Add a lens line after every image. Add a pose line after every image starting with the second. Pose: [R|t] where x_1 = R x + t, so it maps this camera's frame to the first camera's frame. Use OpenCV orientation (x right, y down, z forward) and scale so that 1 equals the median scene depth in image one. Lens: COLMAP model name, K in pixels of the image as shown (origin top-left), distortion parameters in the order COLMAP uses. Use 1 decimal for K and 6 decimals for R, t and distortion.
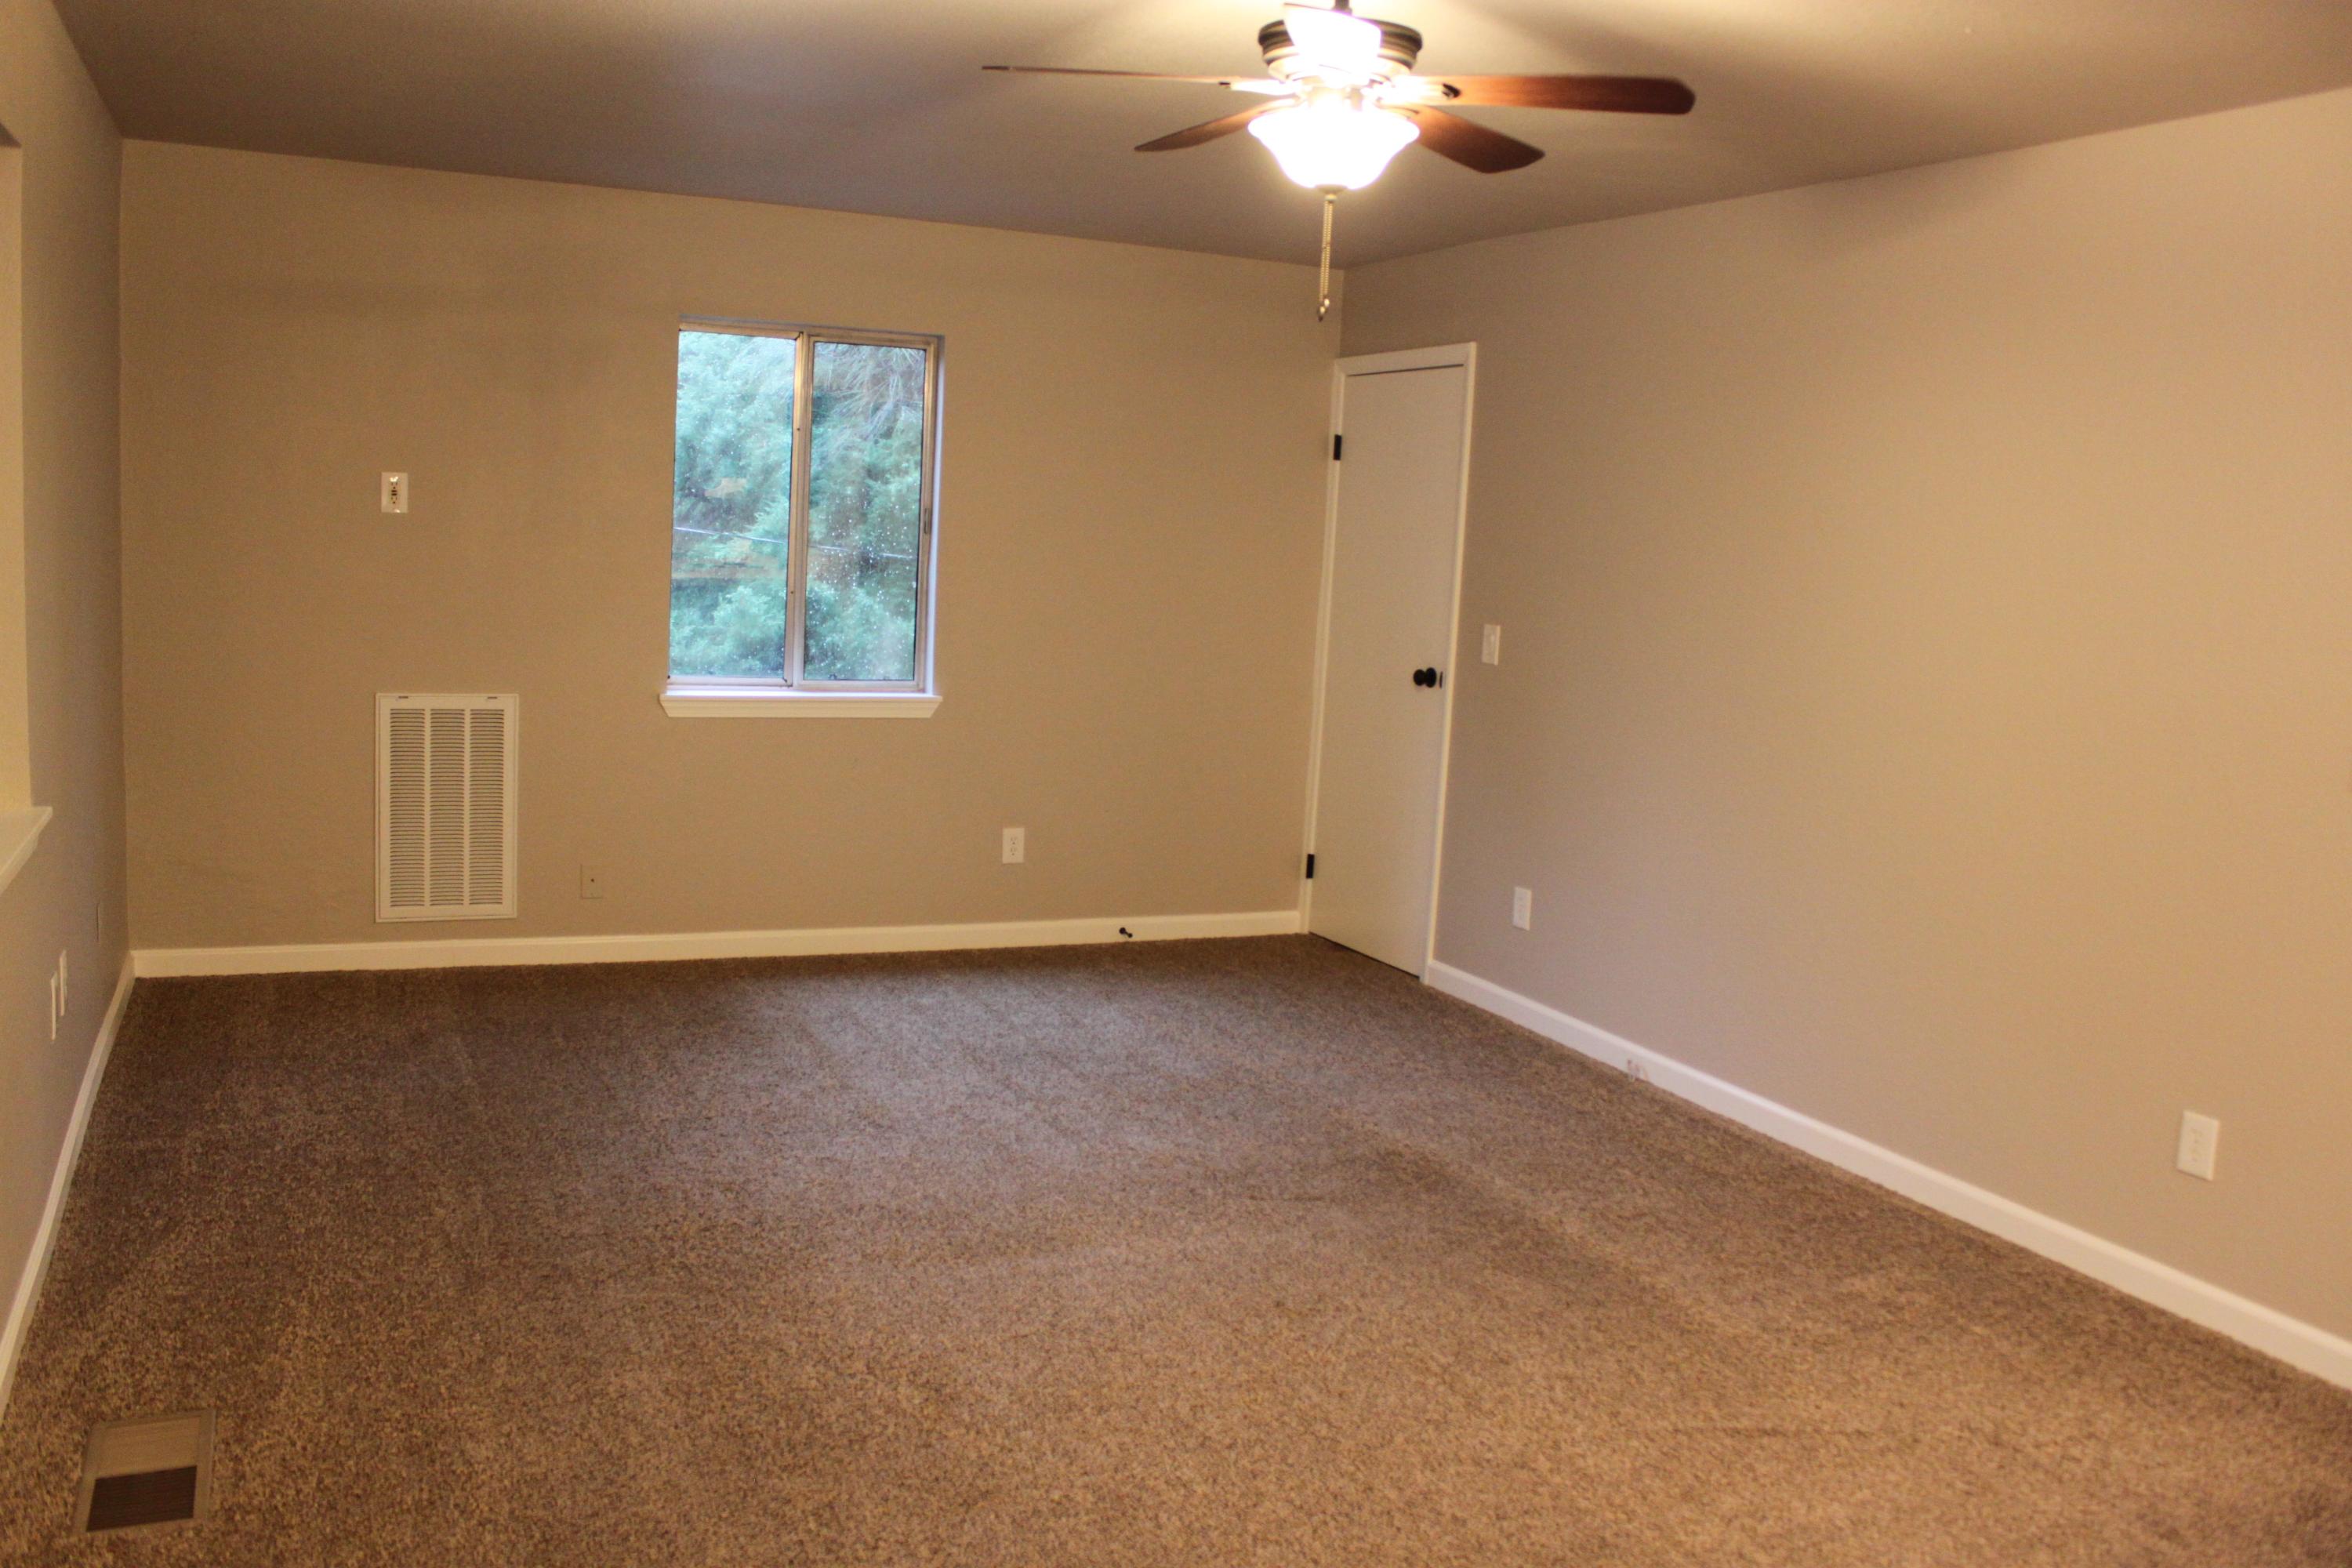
lens RADIAL K [[1969.7, 0, 1116.3], [0, 1969.7, 780.9], [0, 0, 1]] dist [-0.166517, 0.150965]
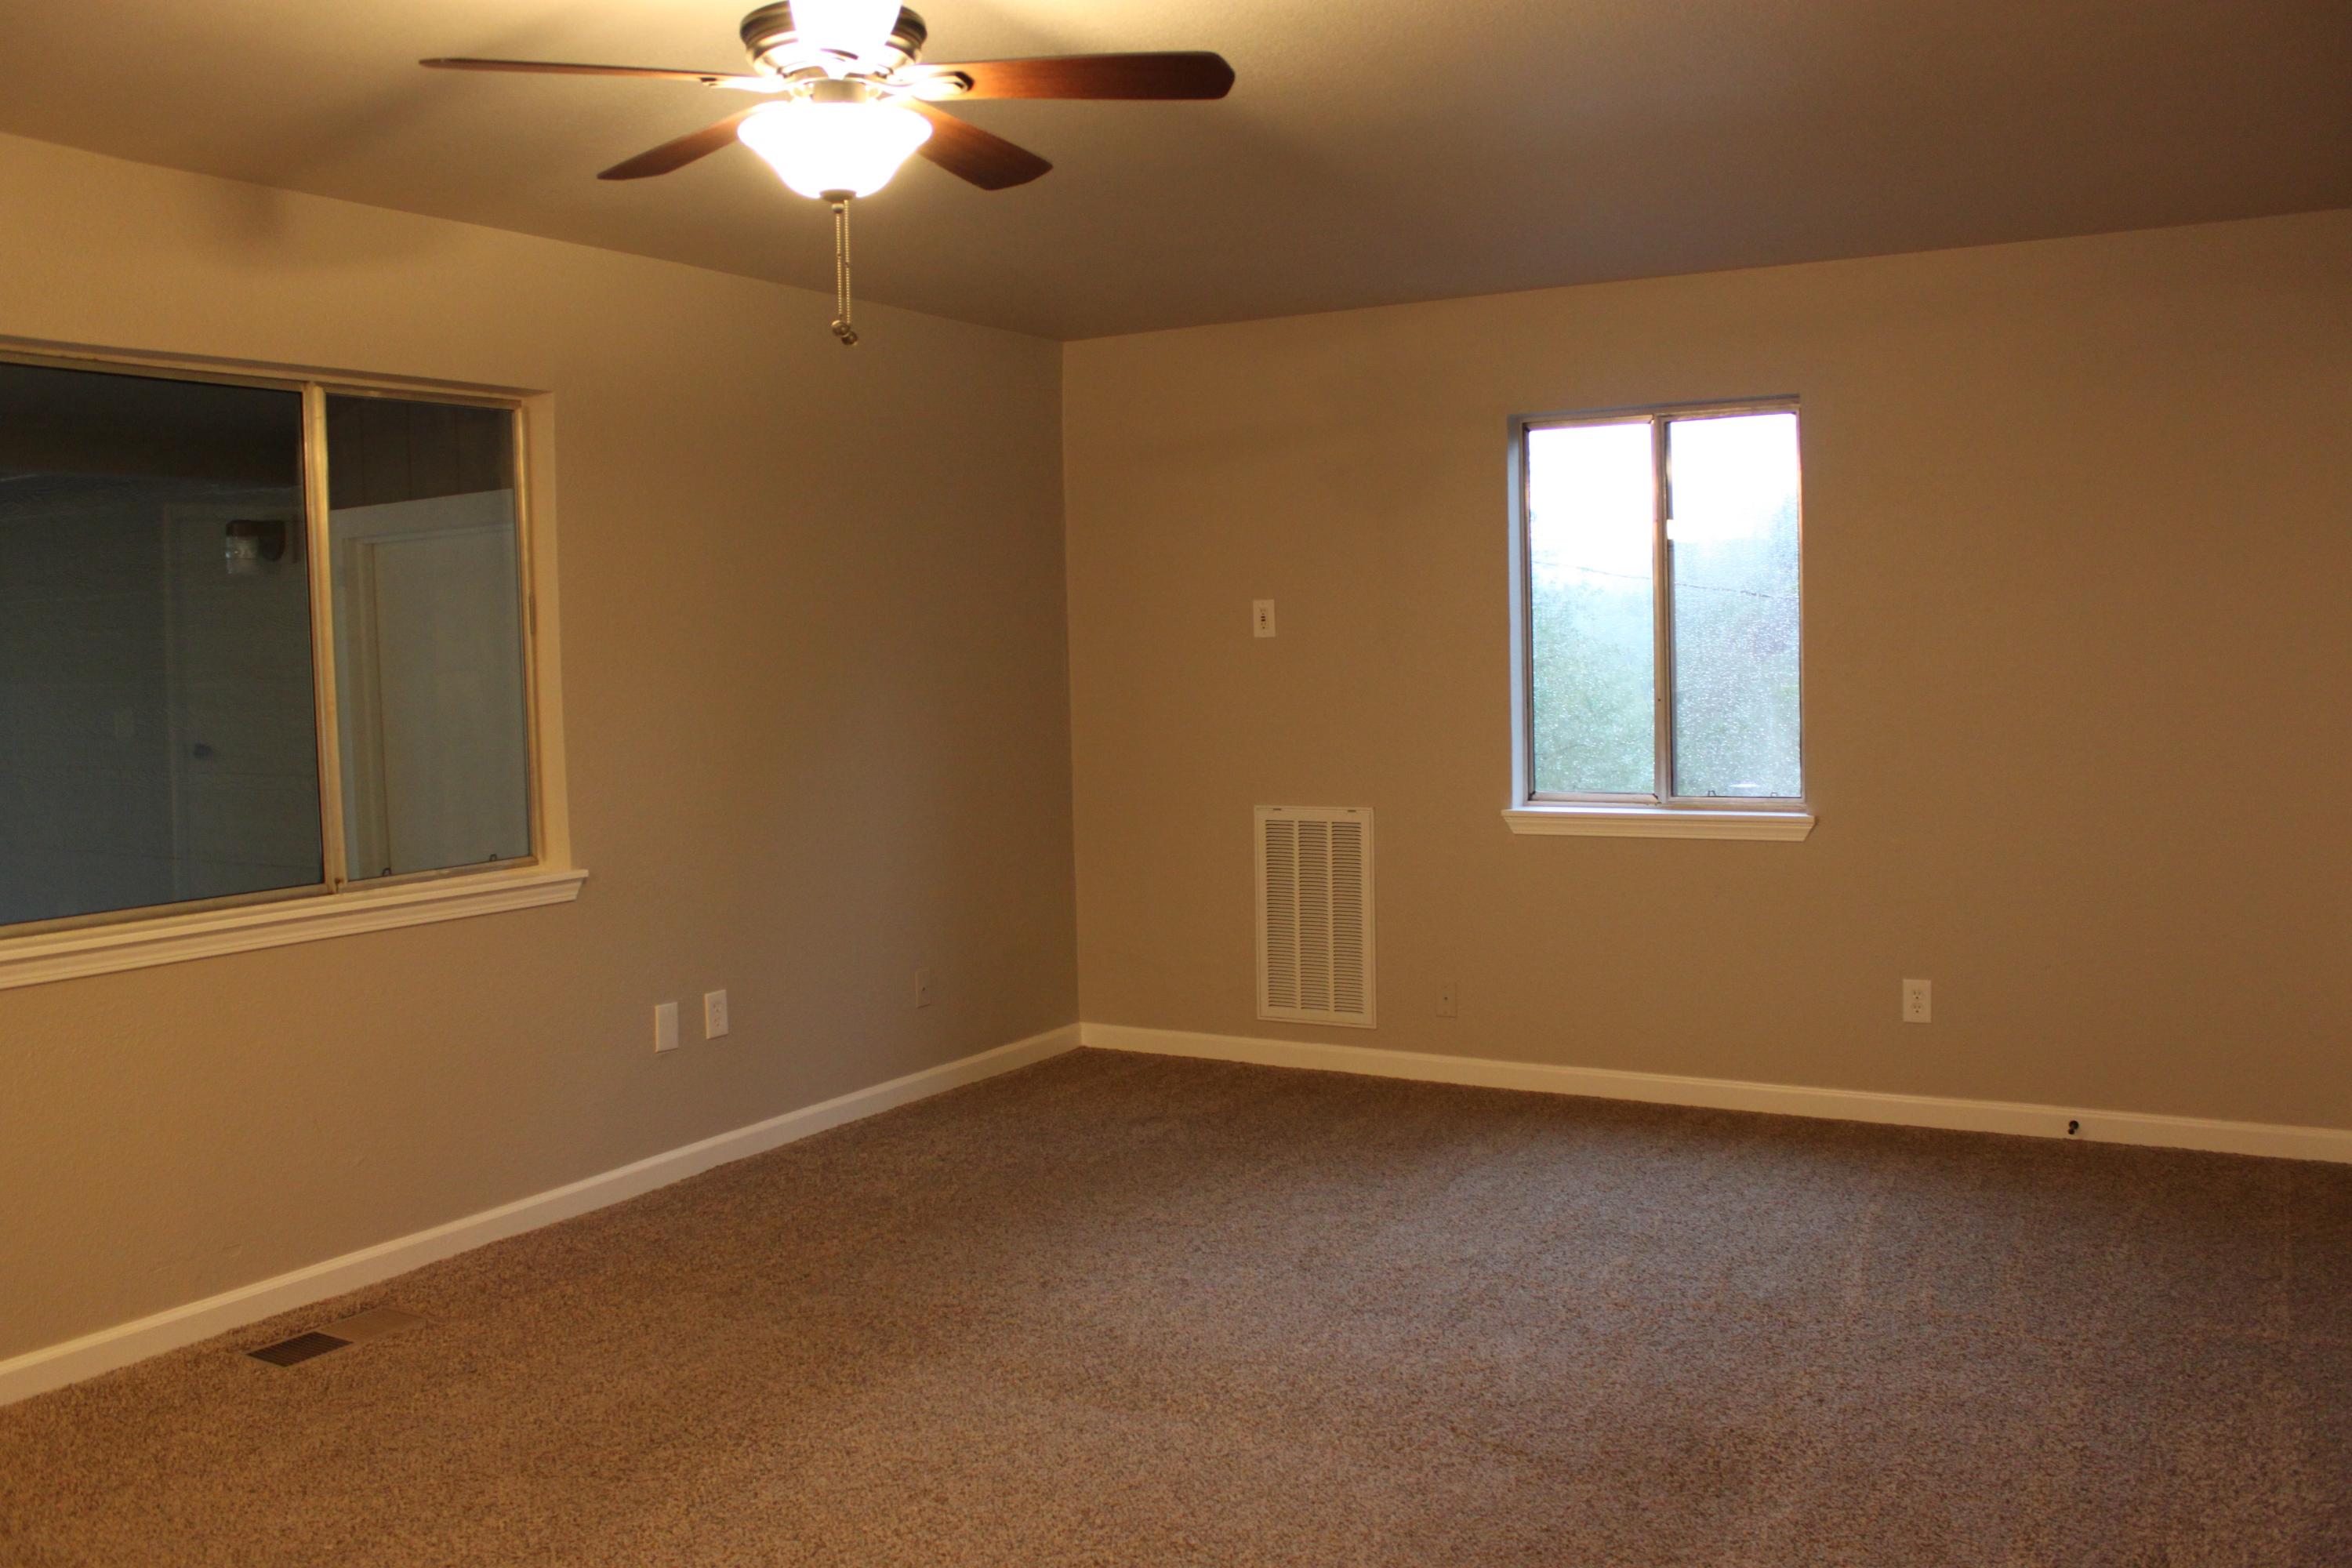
lens RADIAL K [[1969.7, 0, 1172.4], [0, 1969.7, 781.9], [0, 0, 1]] dist [-0.166517, 0.150965]
pose [[0.573958, -0.007979, -0.818846, 0.487698], [-0.052629, 0.997526, -0.046610, -0.004836], [0.817192, 0.069847, 0.572118, 0.330450]]
